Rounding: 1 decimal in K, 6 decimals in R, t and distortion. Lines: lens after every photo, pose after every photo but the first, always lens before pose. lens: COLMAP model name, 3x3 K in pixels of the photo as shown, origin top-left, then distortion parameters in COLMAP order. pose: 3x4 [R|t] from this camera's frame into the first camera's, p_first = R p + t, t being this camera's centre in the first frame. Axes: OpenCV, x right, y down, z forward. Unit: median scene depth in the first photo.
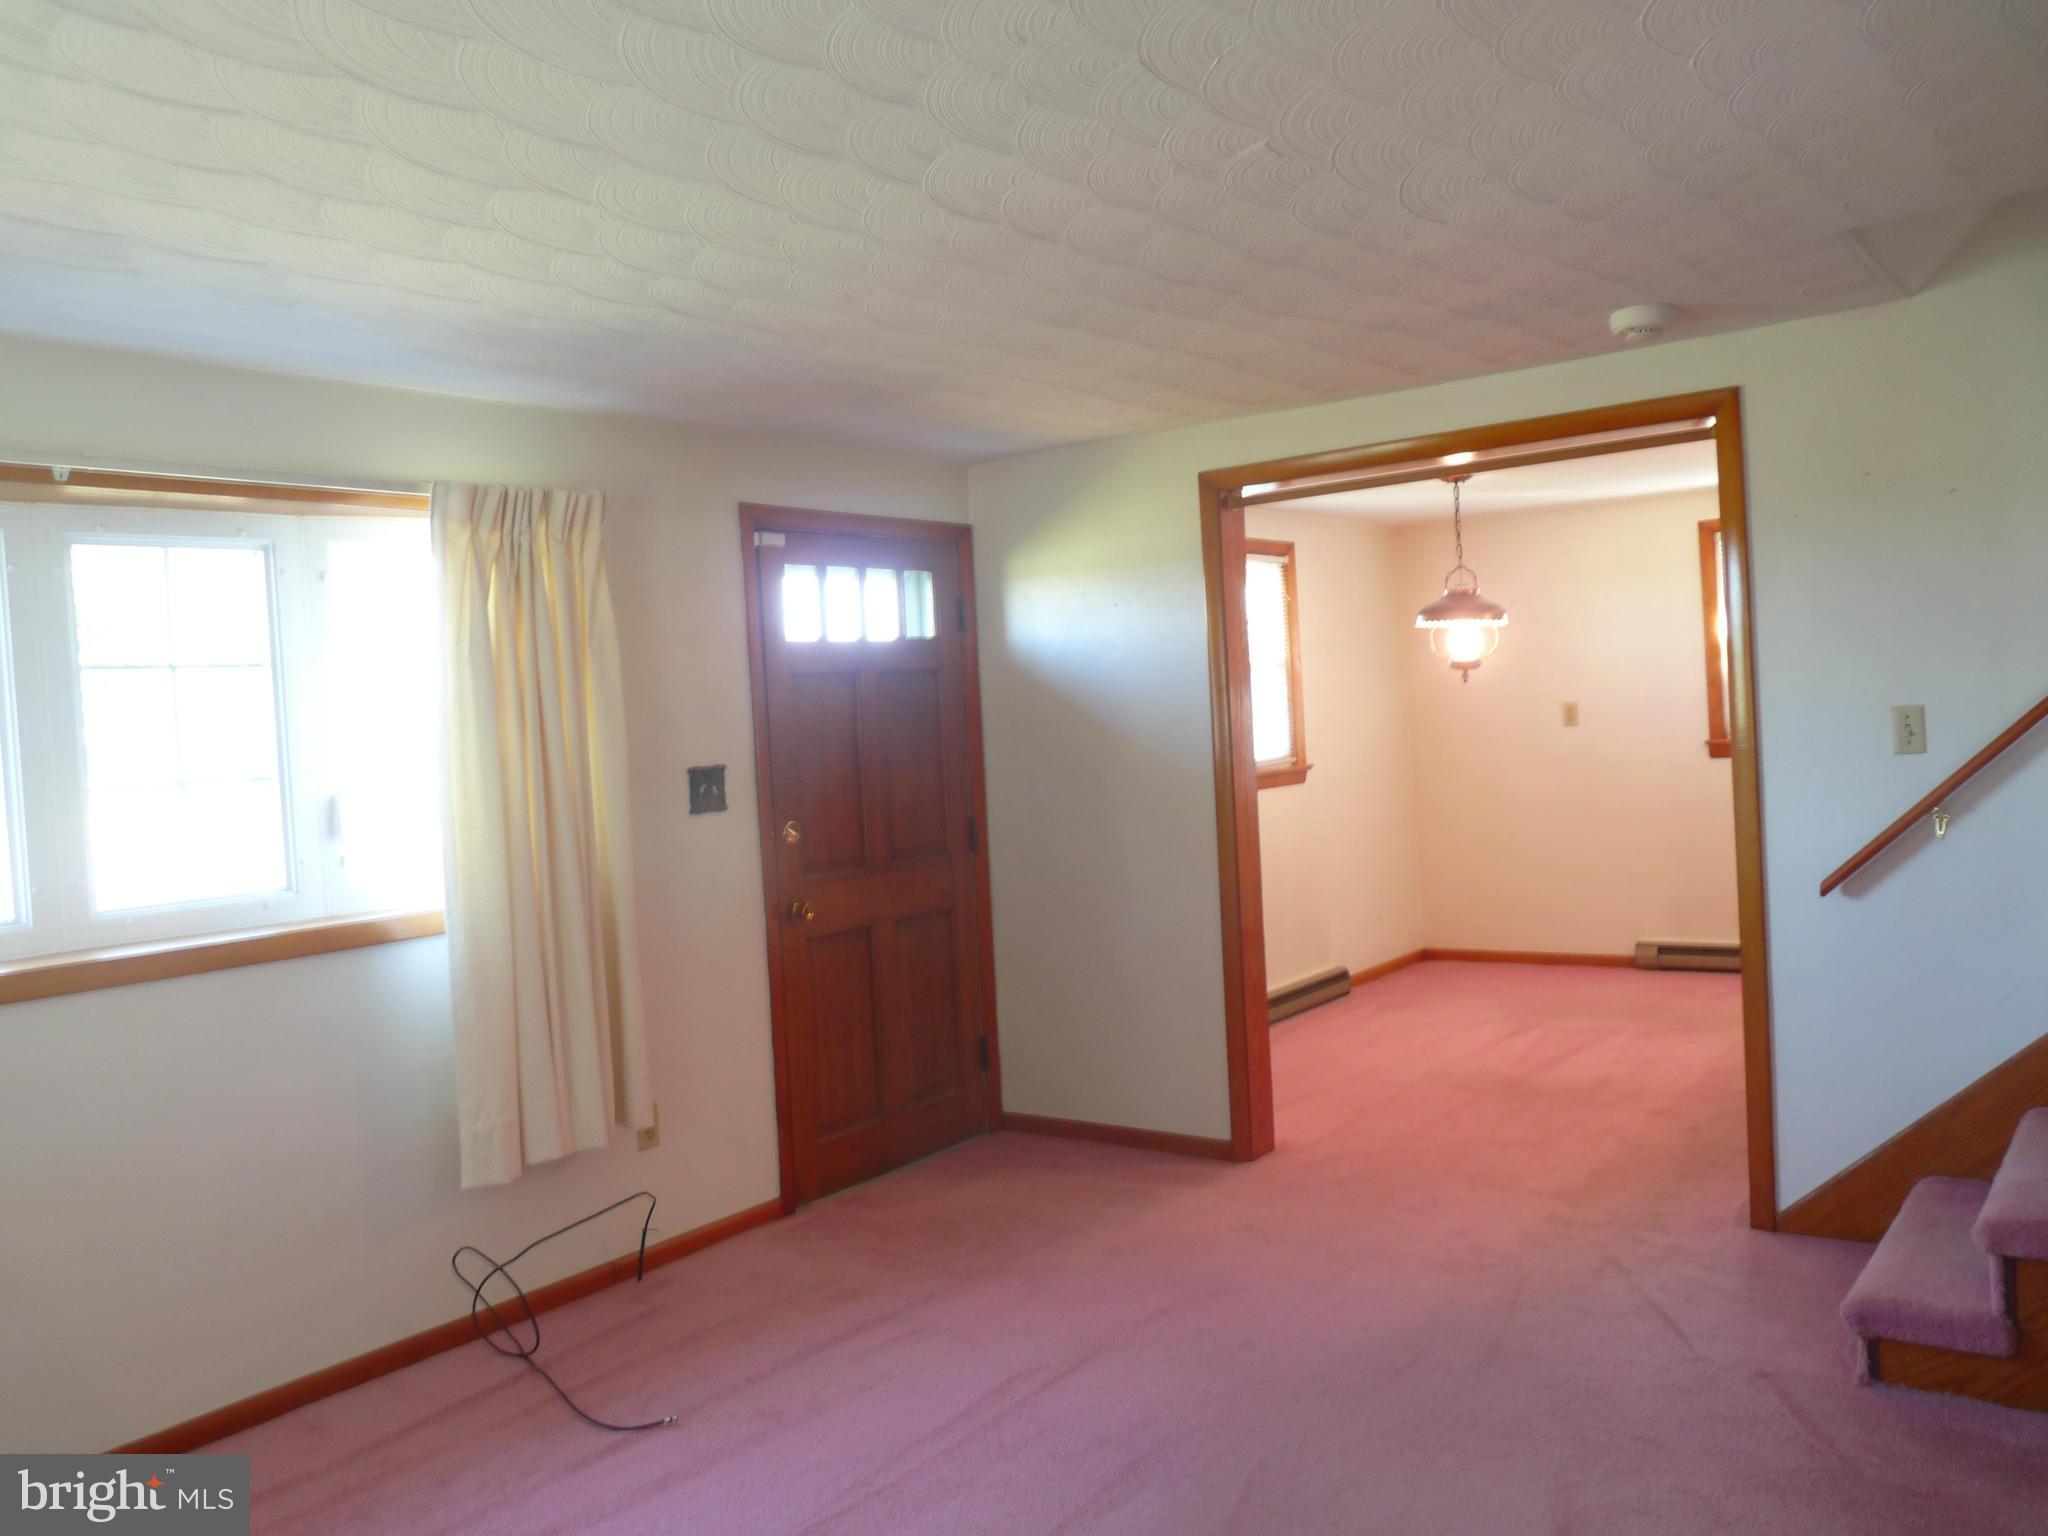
lens RADIAL K [[1711.3, 0, 1025.0], [0, 1711.3, 771.5], [0, 0, 1]] dist [-0.025896, -0.009962]
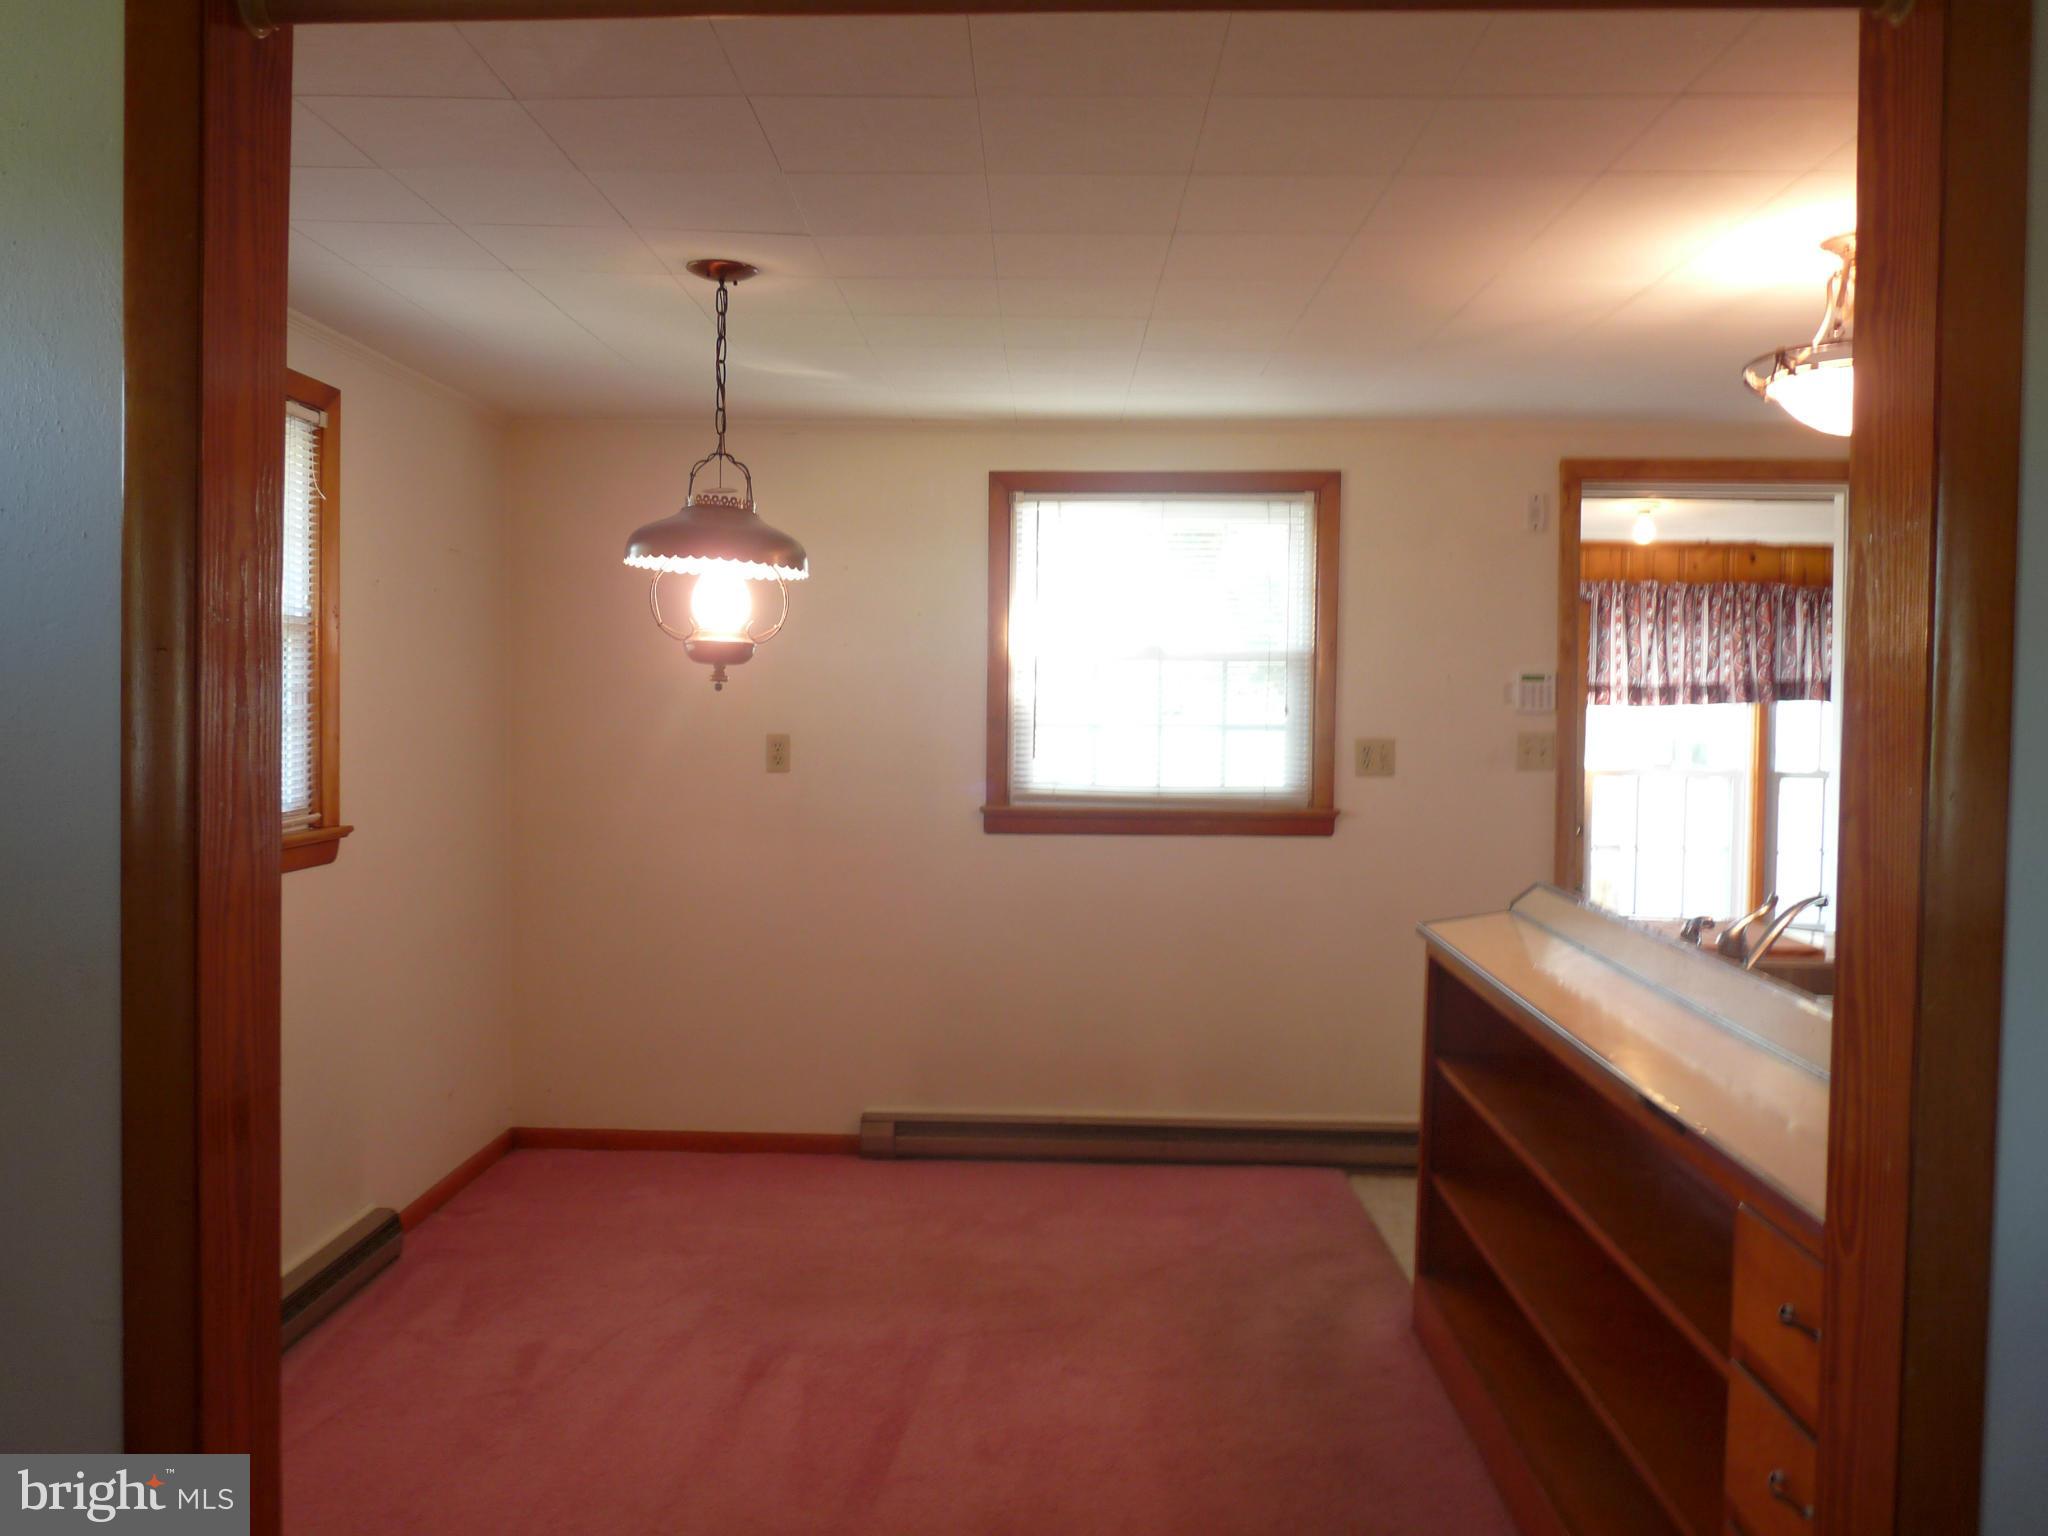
lens RADIAL K [[1711.3, 0, 1035.8], [0, 1711.3, 772.8], [0, 0, 1]] dist [-0.025896, -0.009962]
pose [[0.829452, 0.049299, 0.556398, 0.054809], [-0.045502, 0.998751, -0.020661, -0.019722], [-0.556722, -0.008180, 0.830659, 0.477039]]
